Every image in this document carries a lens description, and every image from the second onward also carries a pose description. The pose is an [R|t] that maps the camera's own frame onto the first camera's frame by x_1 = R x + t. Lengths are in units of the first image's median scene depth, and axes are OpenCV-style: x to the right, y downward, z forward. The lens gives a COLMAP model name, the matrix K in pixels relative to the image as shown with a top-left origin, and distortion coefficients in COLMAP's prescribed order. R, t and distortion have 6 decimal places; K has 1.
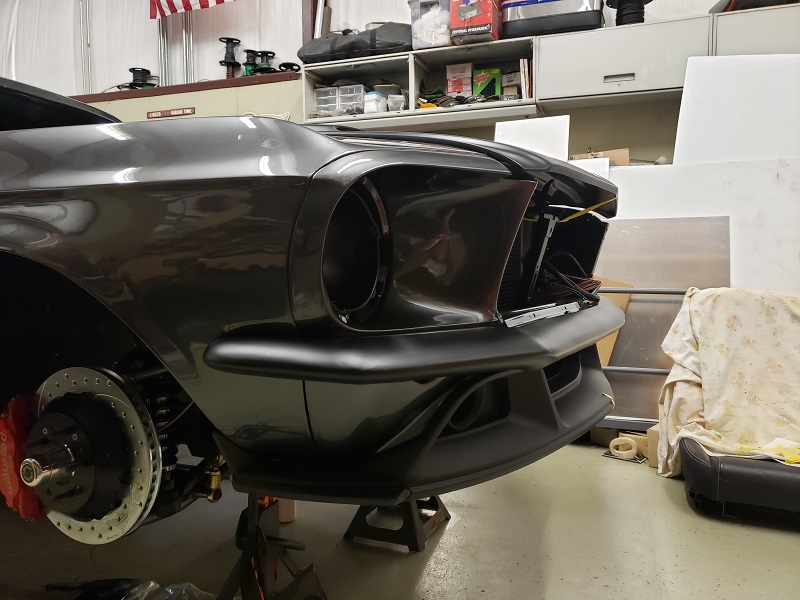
lens RADIAL K [[628.2, 0, 400.1], [0, 628.2, 297.4], [0, 0, 1]] dist [0.043672, -0.001507]
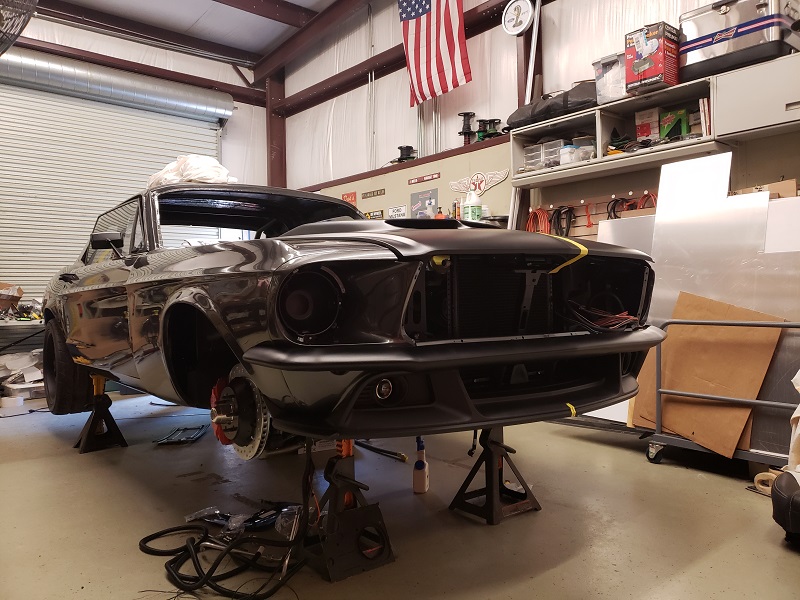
lens RADIAL K [[628.2, 0, 399.6], [0, 628.2, 300.5], [0, 0, 1]] dist [0.043672, -0.001507]
pose [[0.874604, -0.009602, -0.484742, 0.240159], [-0.010450, 0.999198, -0.038646, -0.003013], [0.484724, 0.038865, 0.873803, -0.119564]]
